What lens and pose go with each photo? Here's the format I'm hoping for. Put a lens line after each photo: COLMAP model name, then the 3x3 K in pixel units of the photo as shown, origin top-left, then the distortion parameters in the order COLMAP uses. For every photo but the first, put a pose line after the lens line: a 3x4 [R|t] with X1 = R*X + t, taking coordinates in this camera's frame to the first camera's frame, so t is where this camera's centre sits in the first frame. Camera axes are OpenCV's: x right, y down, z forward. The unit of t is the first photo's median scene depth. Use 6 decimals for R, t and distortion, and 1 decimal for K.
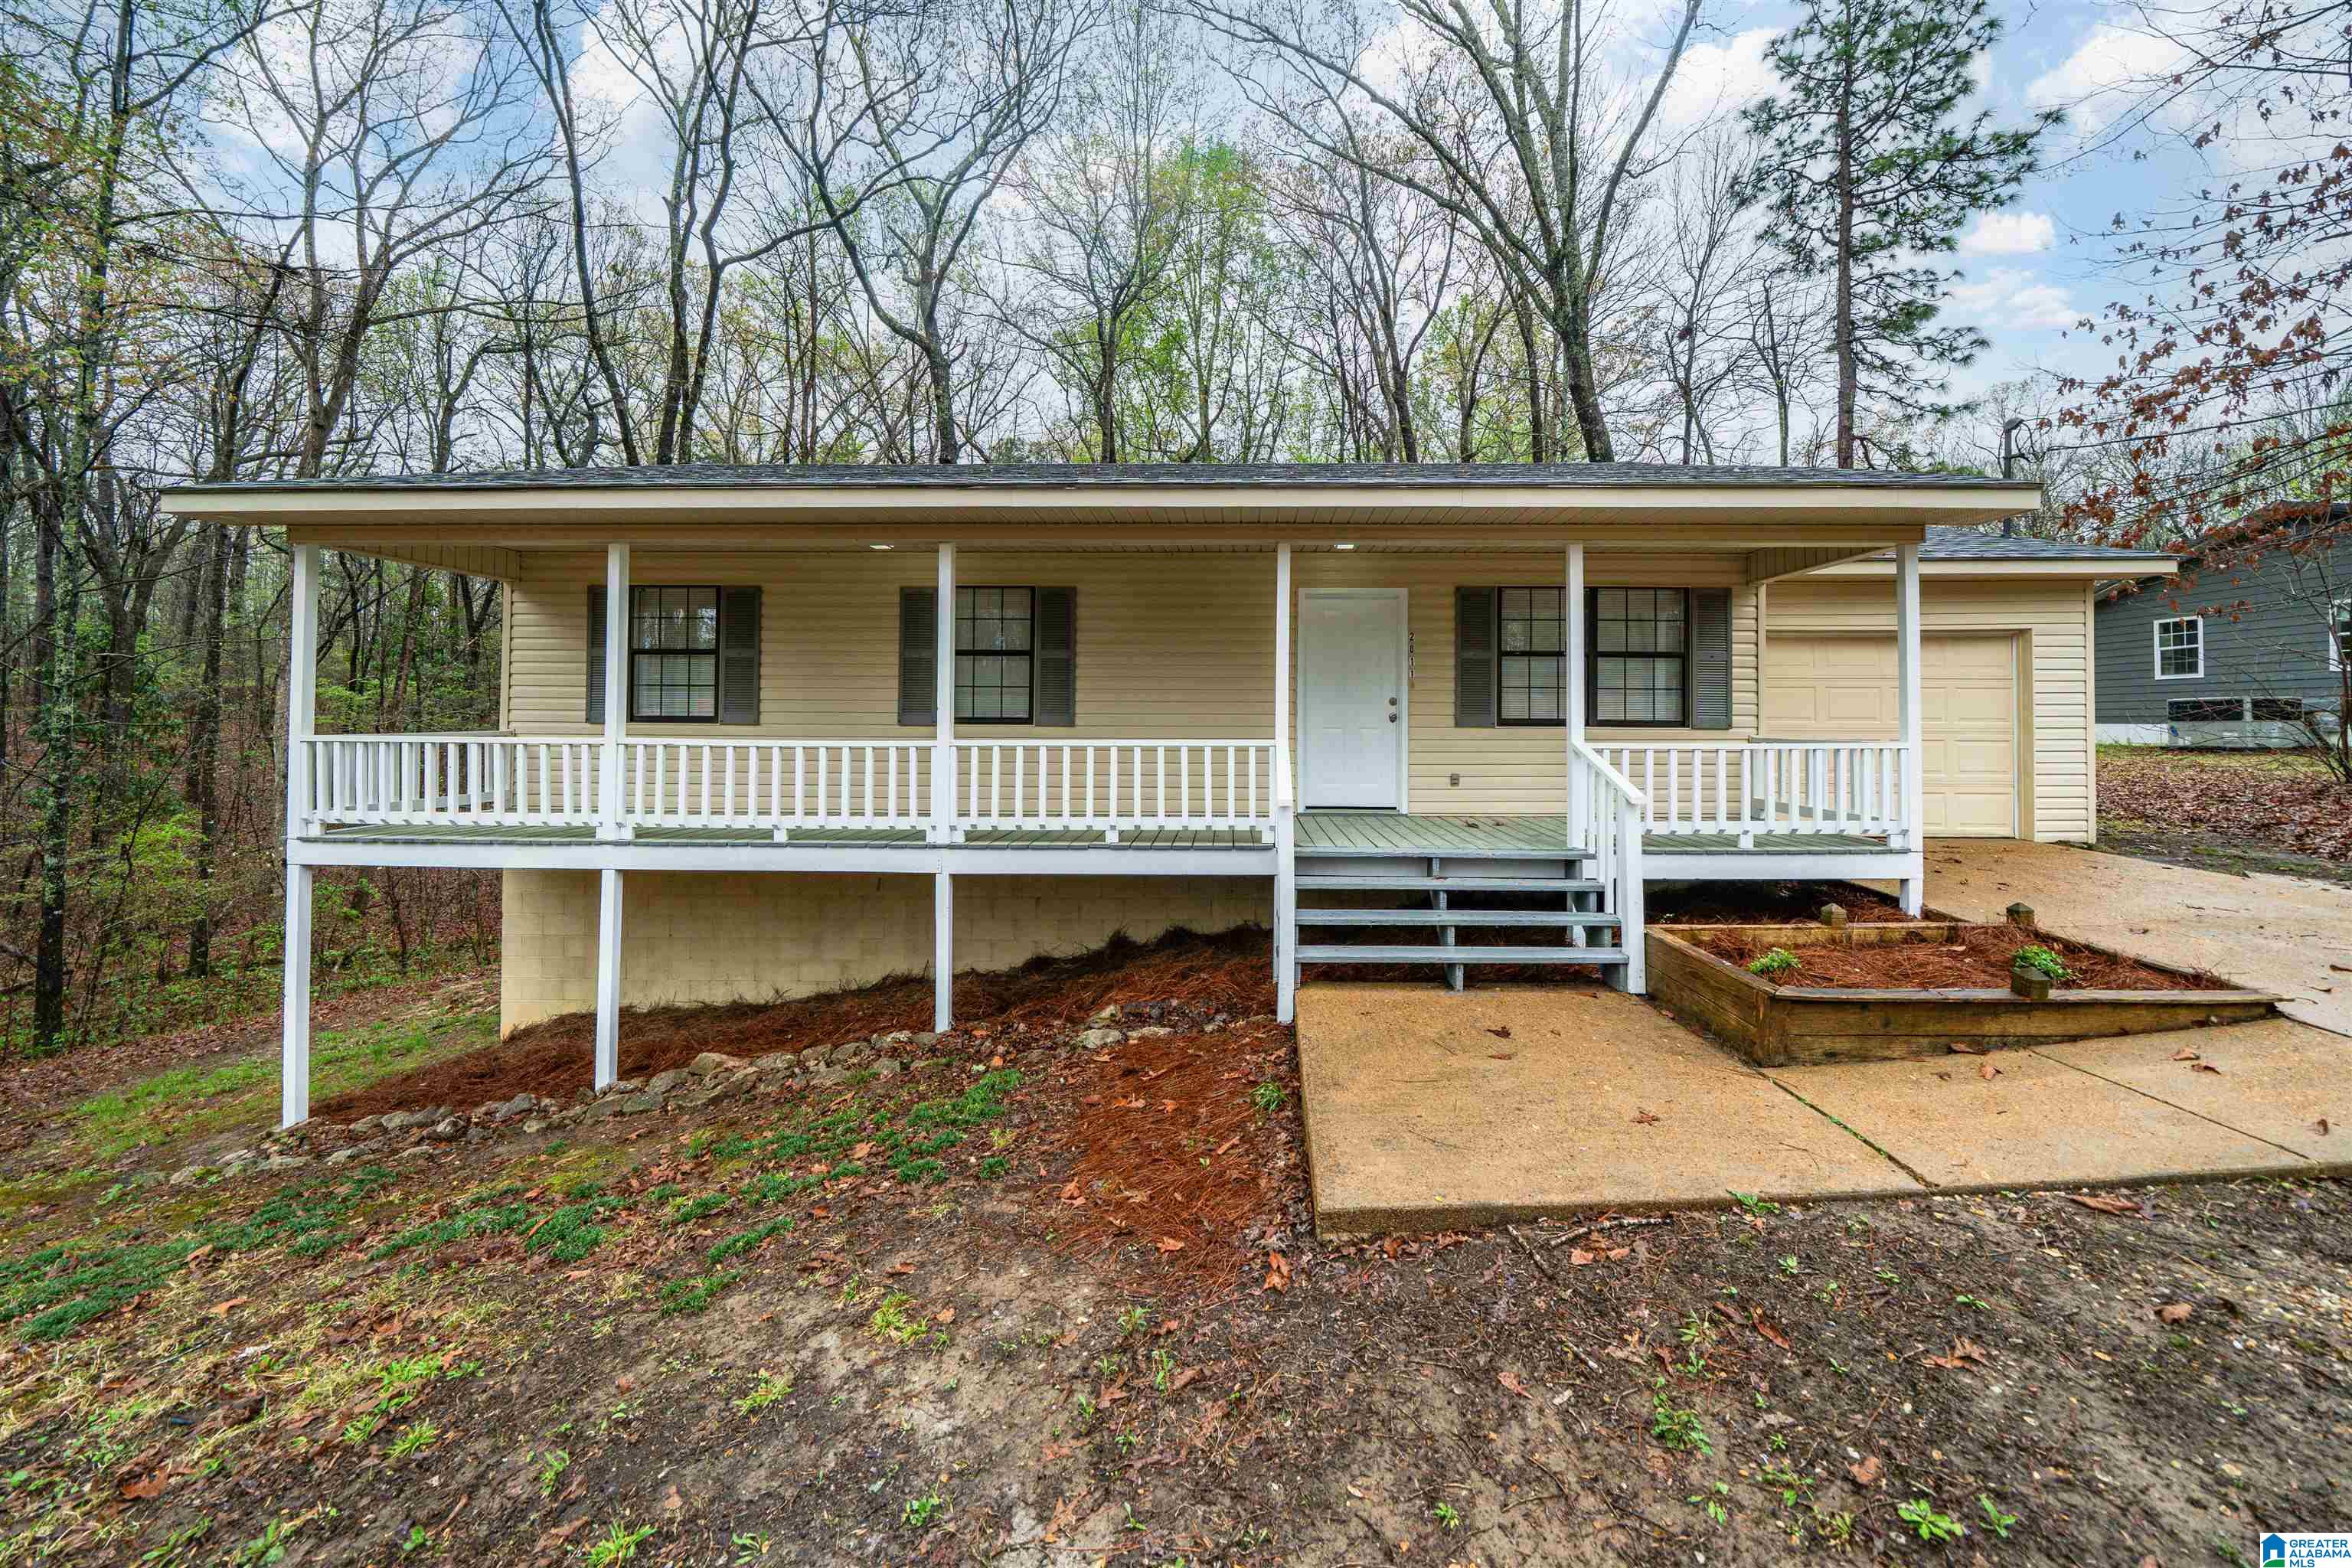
lens RADIAL K [[844.3, 0, 1175.5], [0, 844.3, 784.2], [0, 0, 1]] dist [-0.003684, -0.000125]
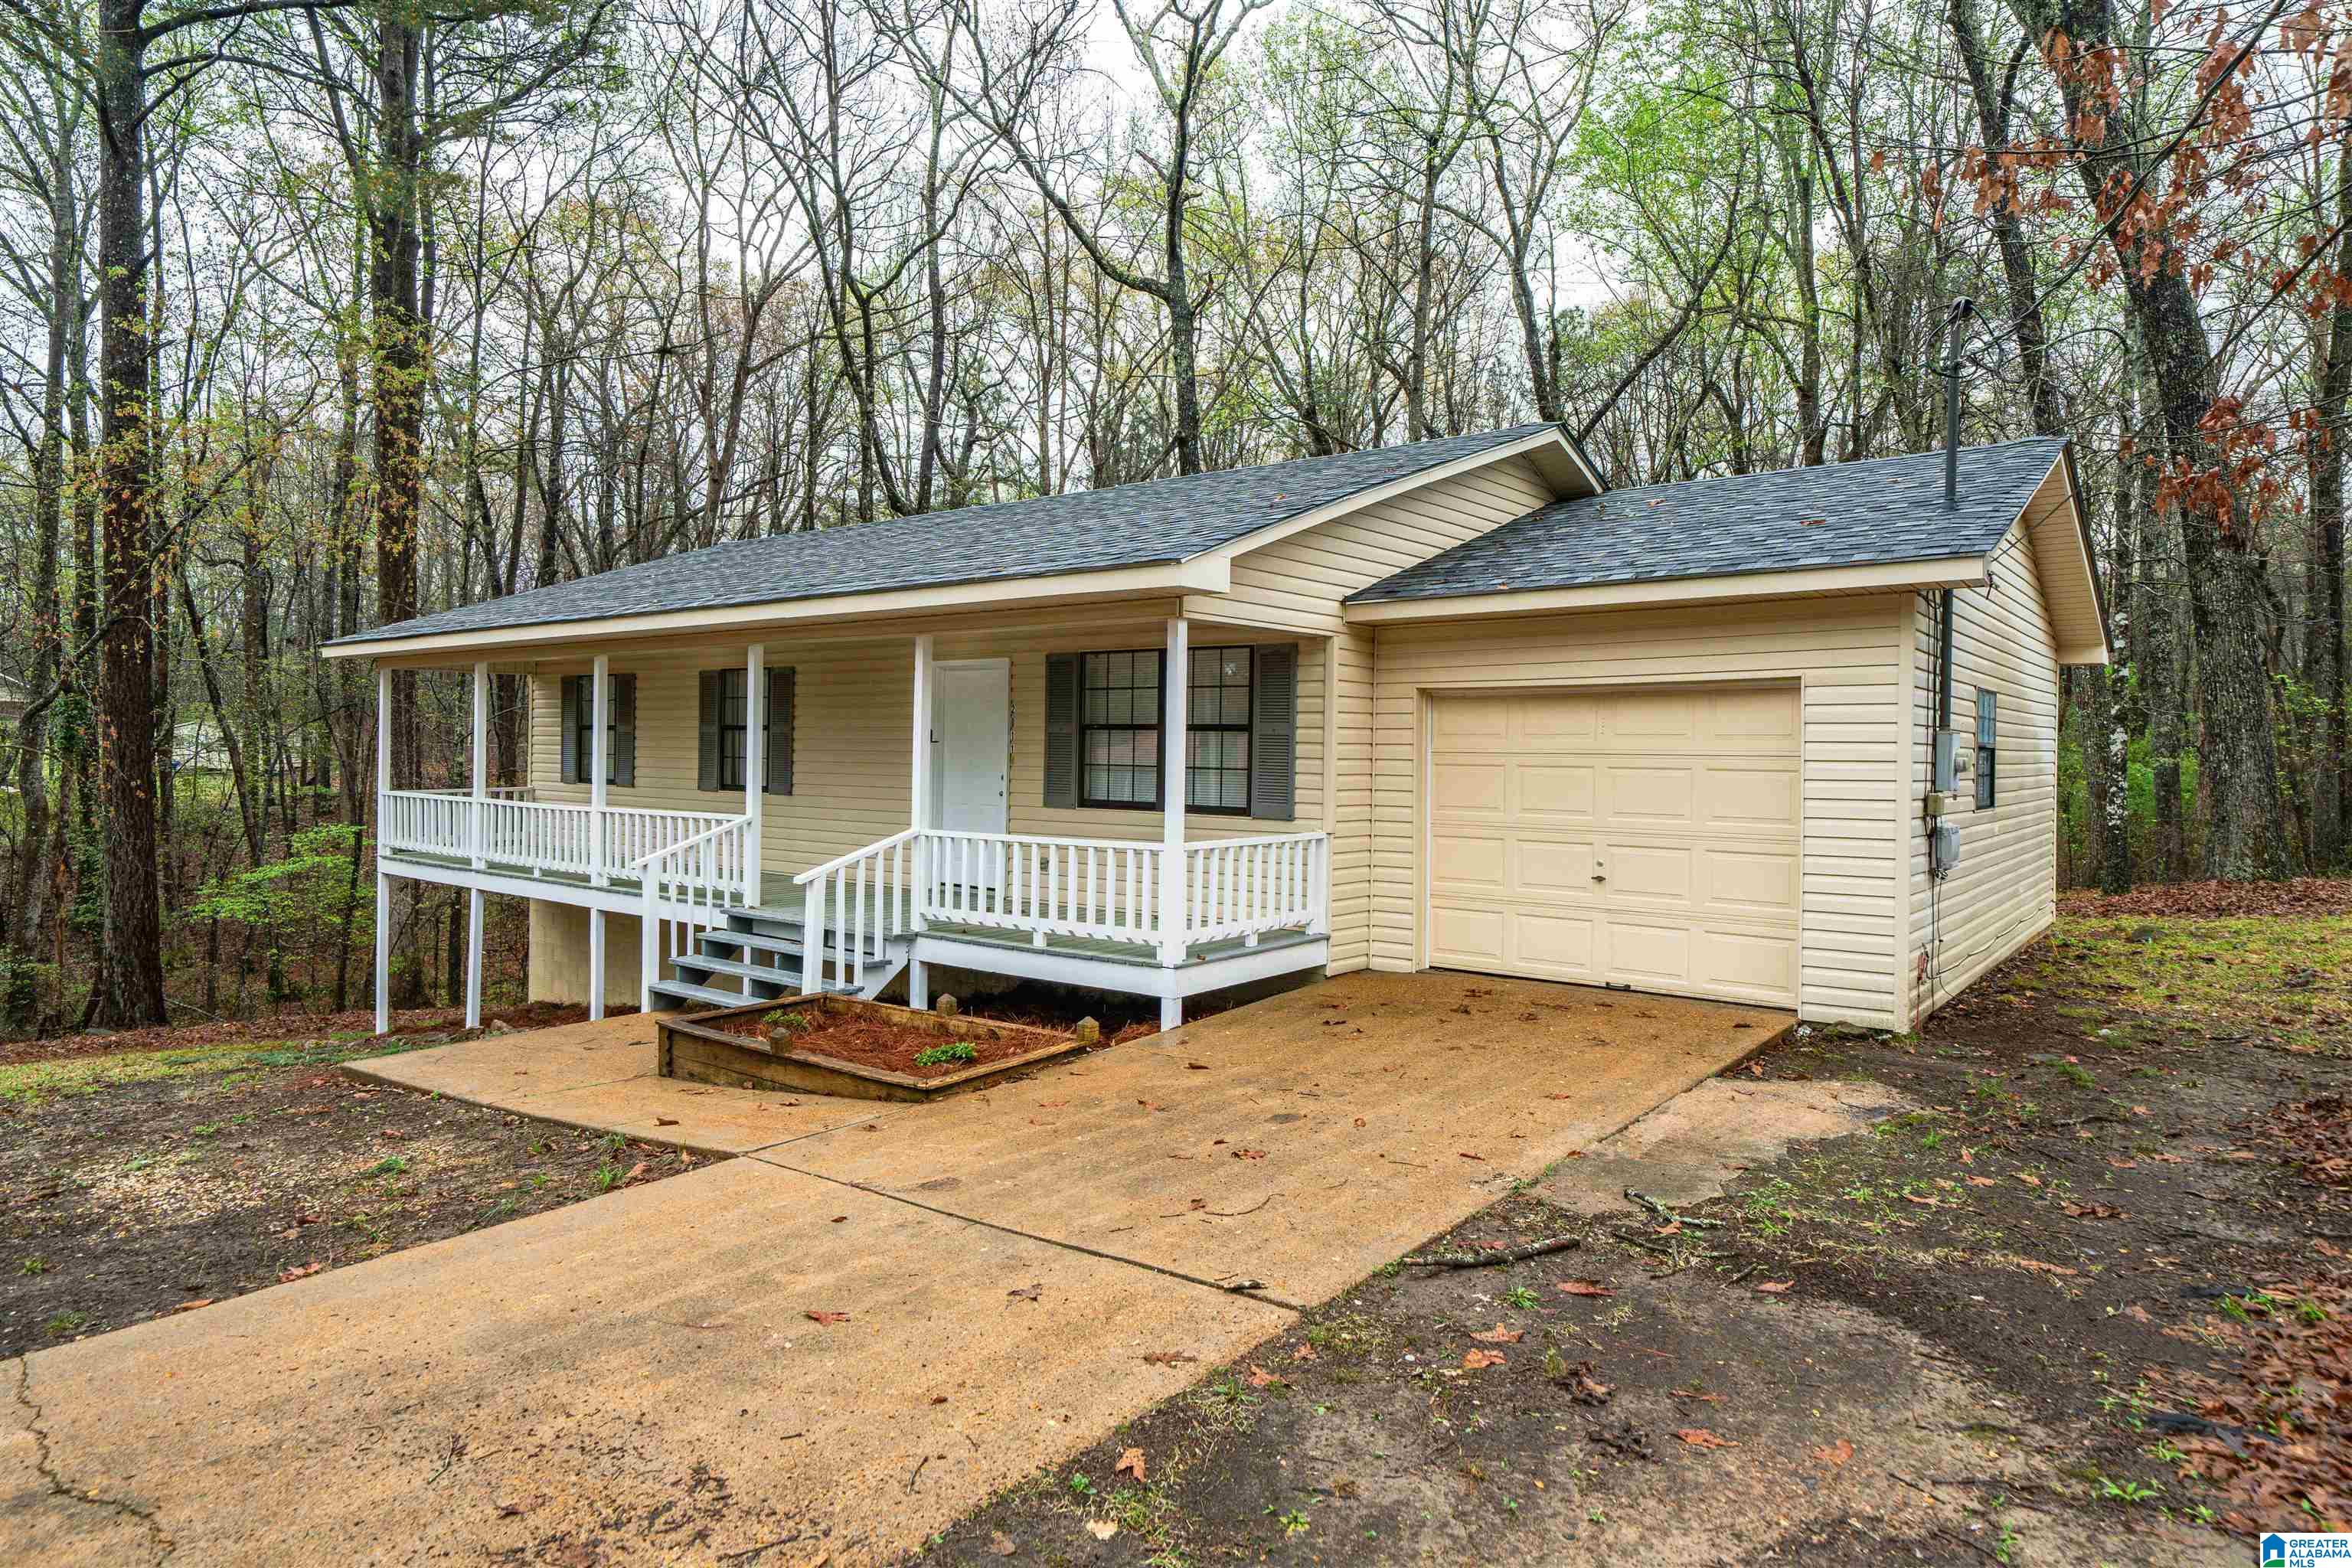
lens RADIAL K [[1361.5, 0, 1180.2], [0, 1361.5, 775.7], [0, 0, 1]] dist [0.003251, 0.000008]
pose [[0.794938, 0.013548, -0.606540, 1.278592], [-0.083695, 0.992641, -0.087519, 0.013378], [0.600890, 0.120337, 0.790222, -0.060119]]
